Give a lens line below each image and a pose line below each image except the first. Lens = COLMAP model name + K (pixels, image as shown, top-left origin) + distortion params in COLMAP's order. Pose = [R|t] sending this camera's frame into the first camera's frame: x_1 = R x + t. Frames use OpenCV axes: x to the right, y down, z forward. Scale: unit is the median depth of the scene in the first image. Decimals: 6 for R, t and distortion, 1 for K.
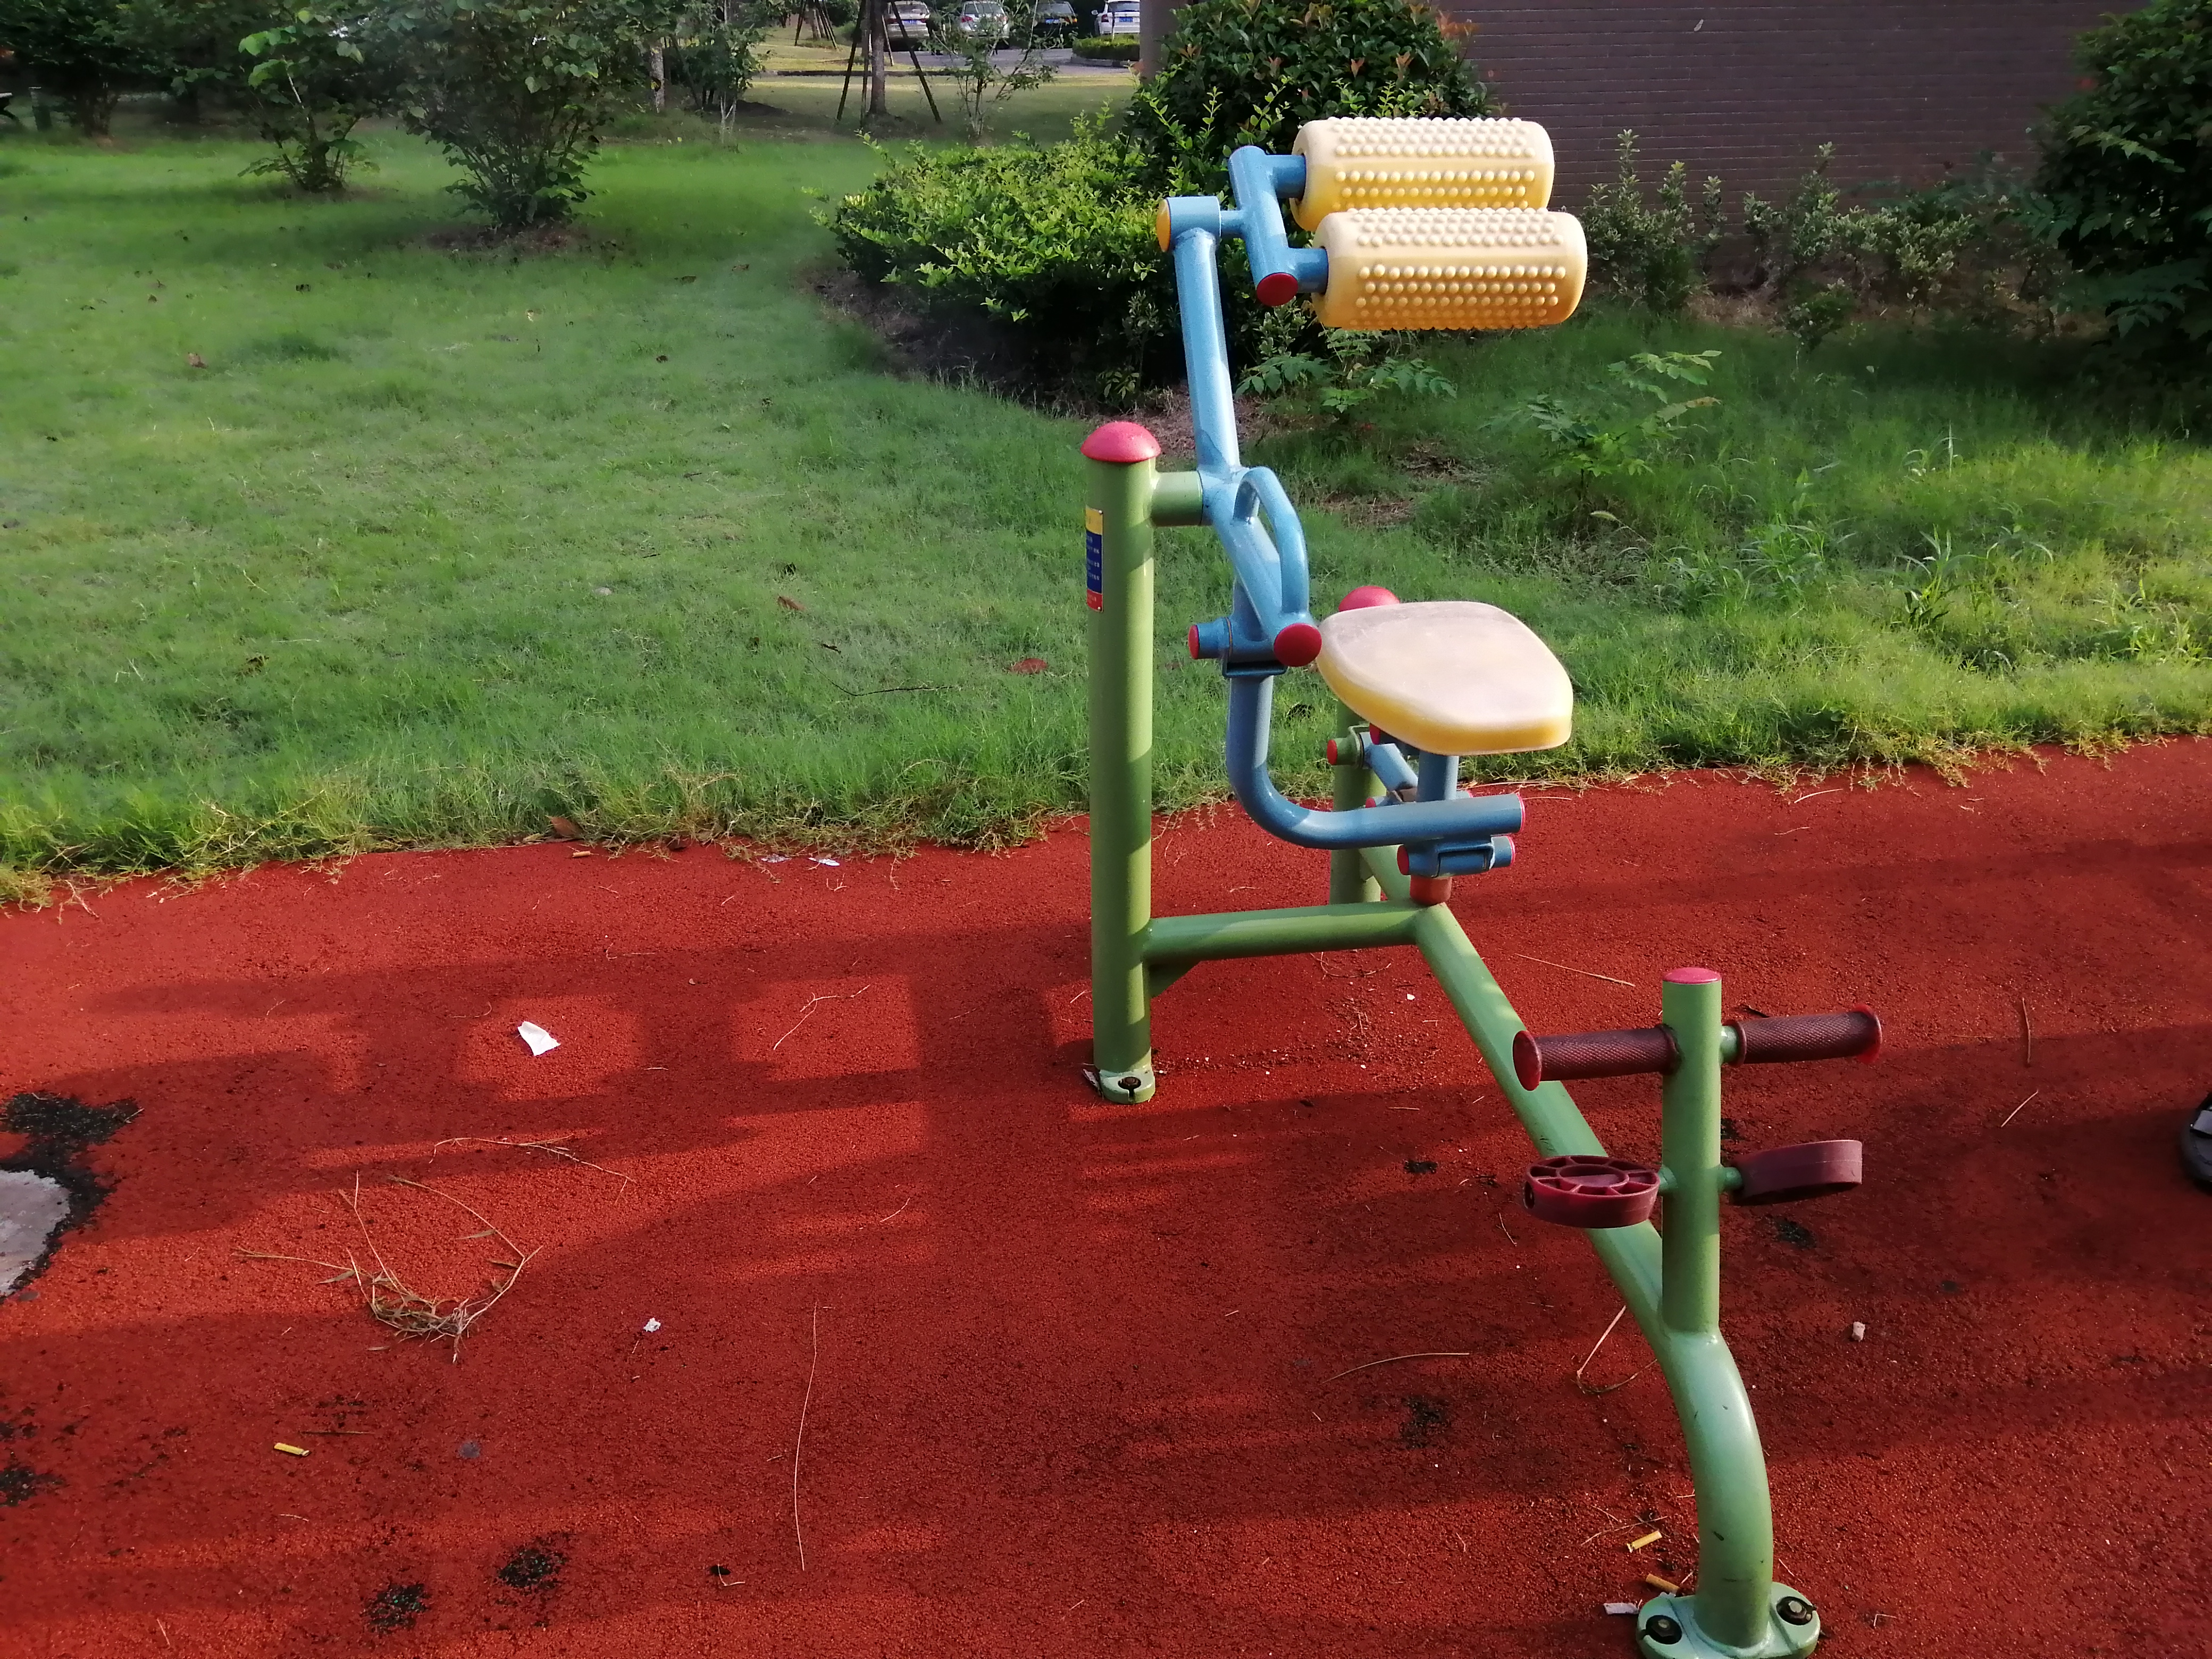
lens RADIAL K [[1726.3, 0, 1106.0], [0, 1726.3, 829.5], [0, 0, 1]] dist [0.116305, -0.190020]
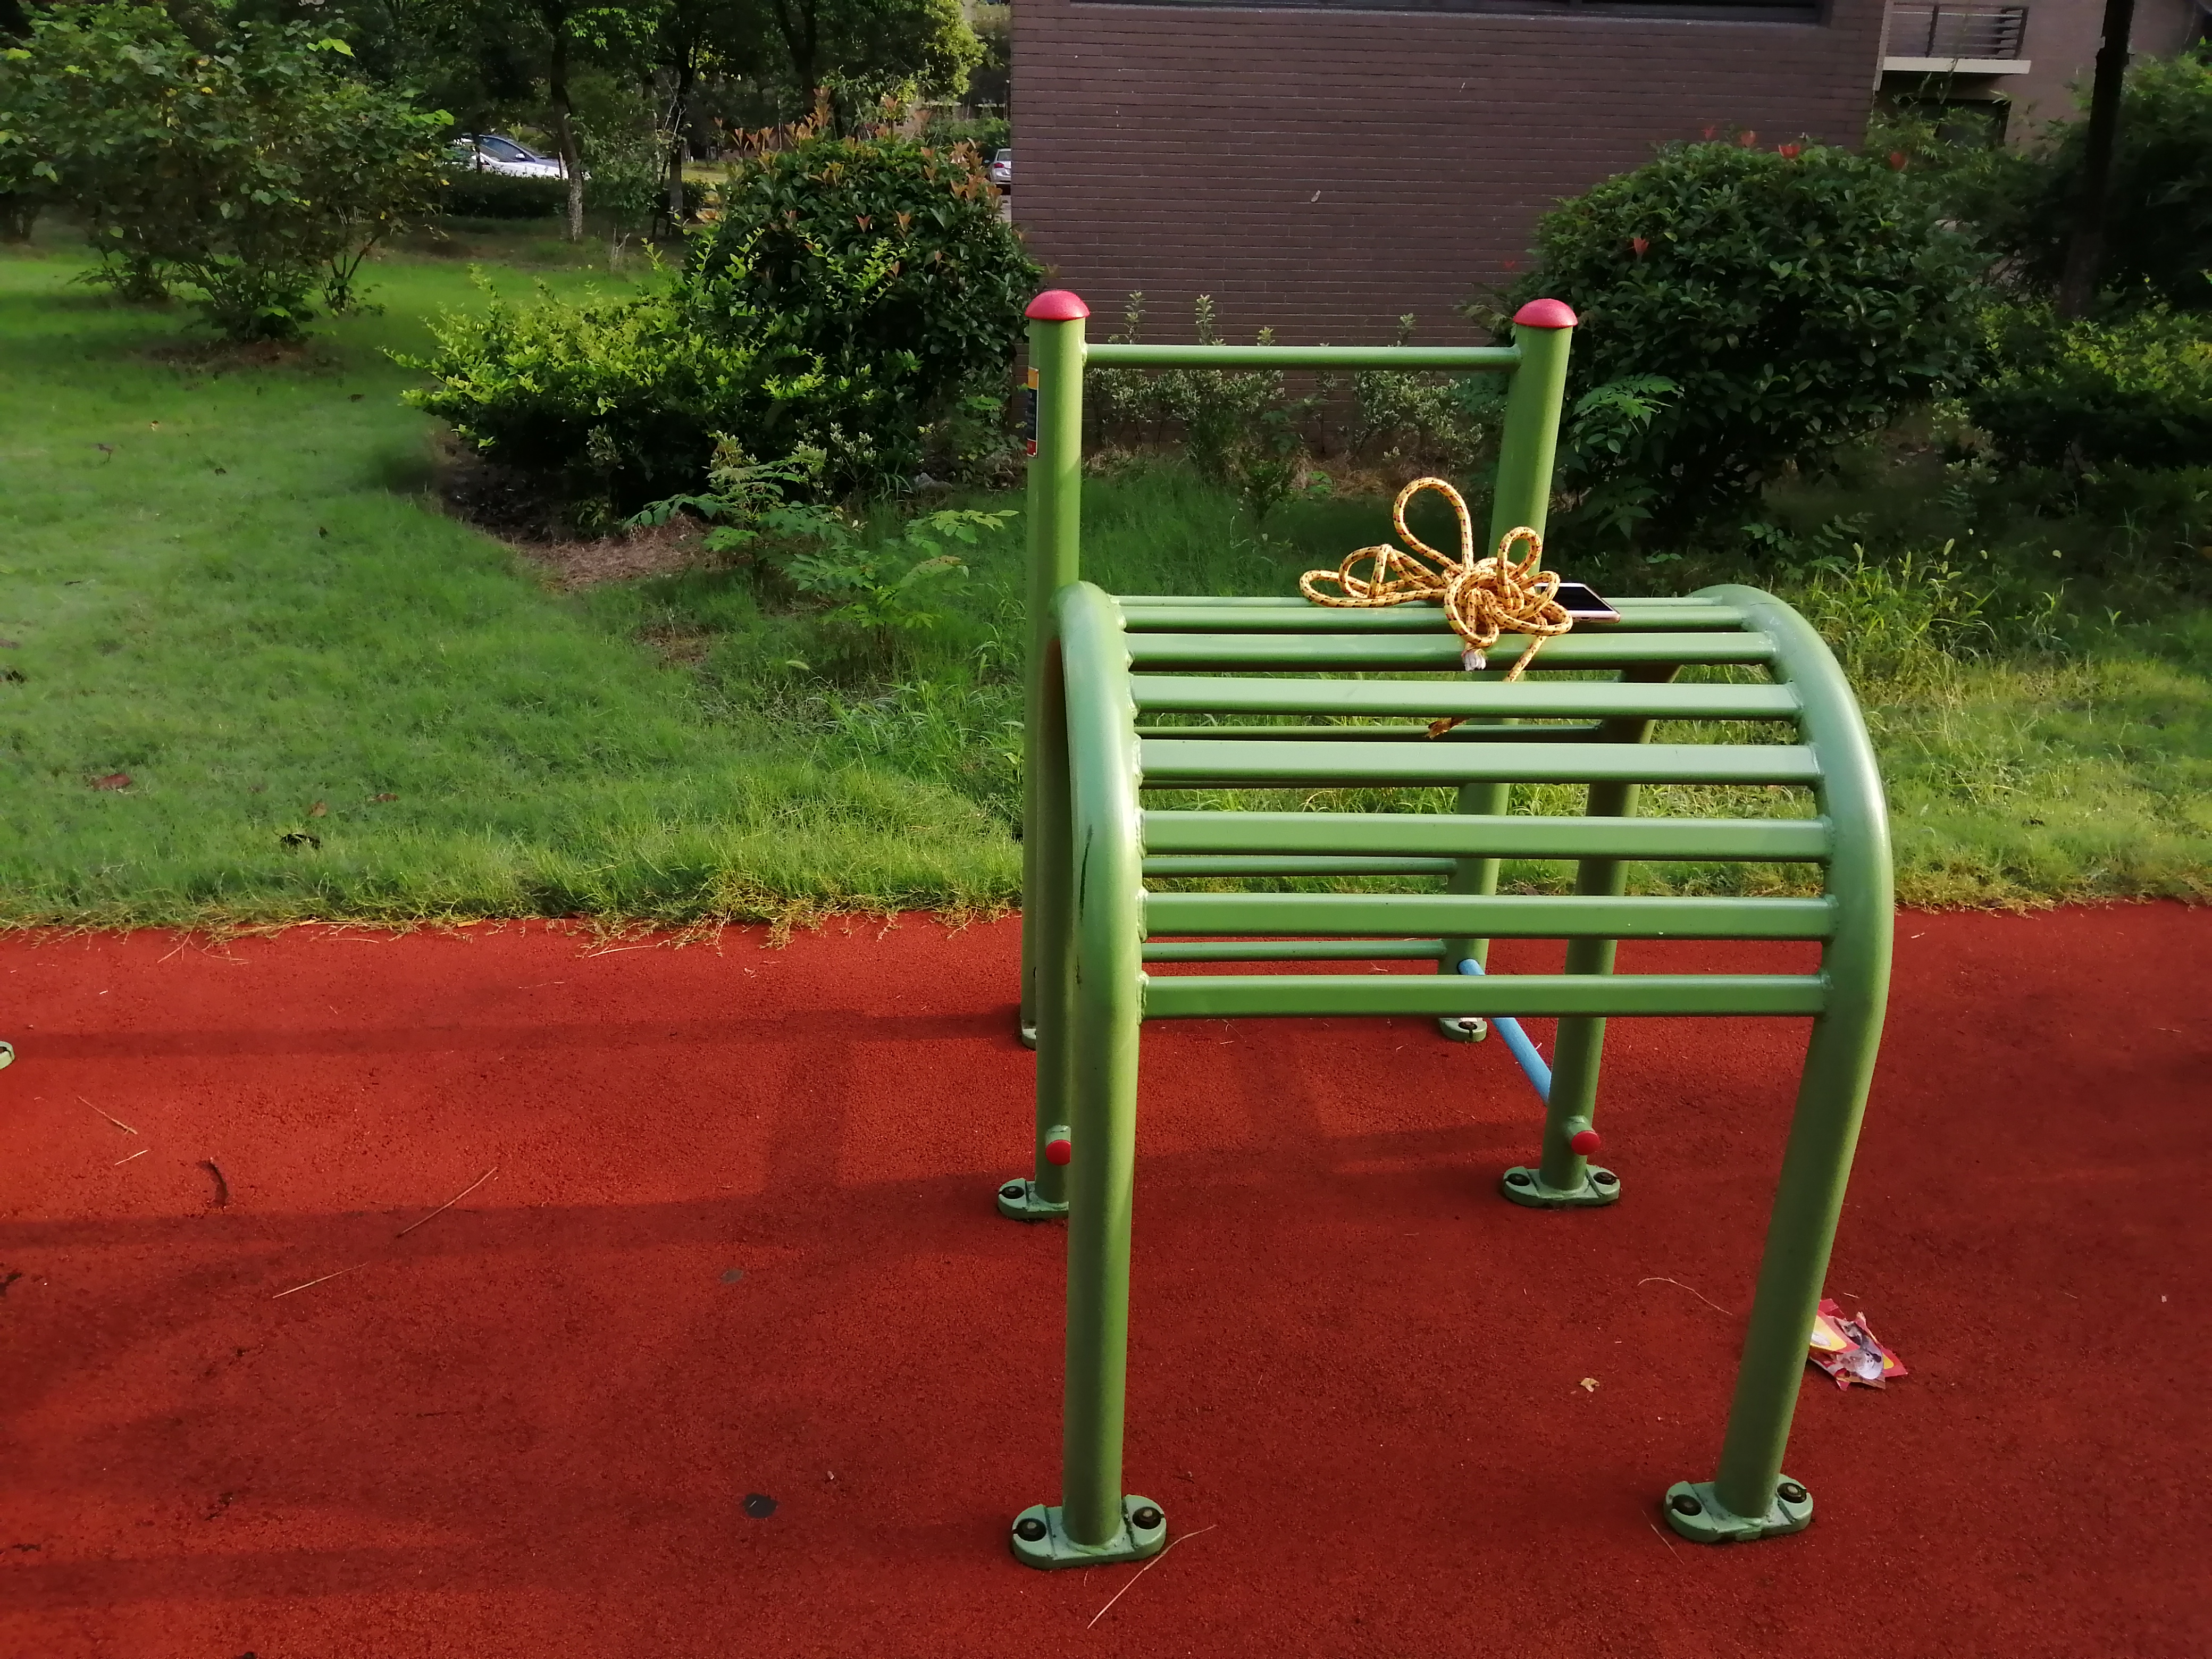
lens RADIAL K [[1785.0, 0, 1106.0], [0, 1785.0, 829.5], [0, 0, 1]] dist [0.000630, 0.002321]
pose [[0.995936, 0.060273, -0.066927, 0.365742], [-0.065208, 0.995110, -0.074184, -0.015801], [0.062128, 0.078246, 0.994996, 0.003947]]
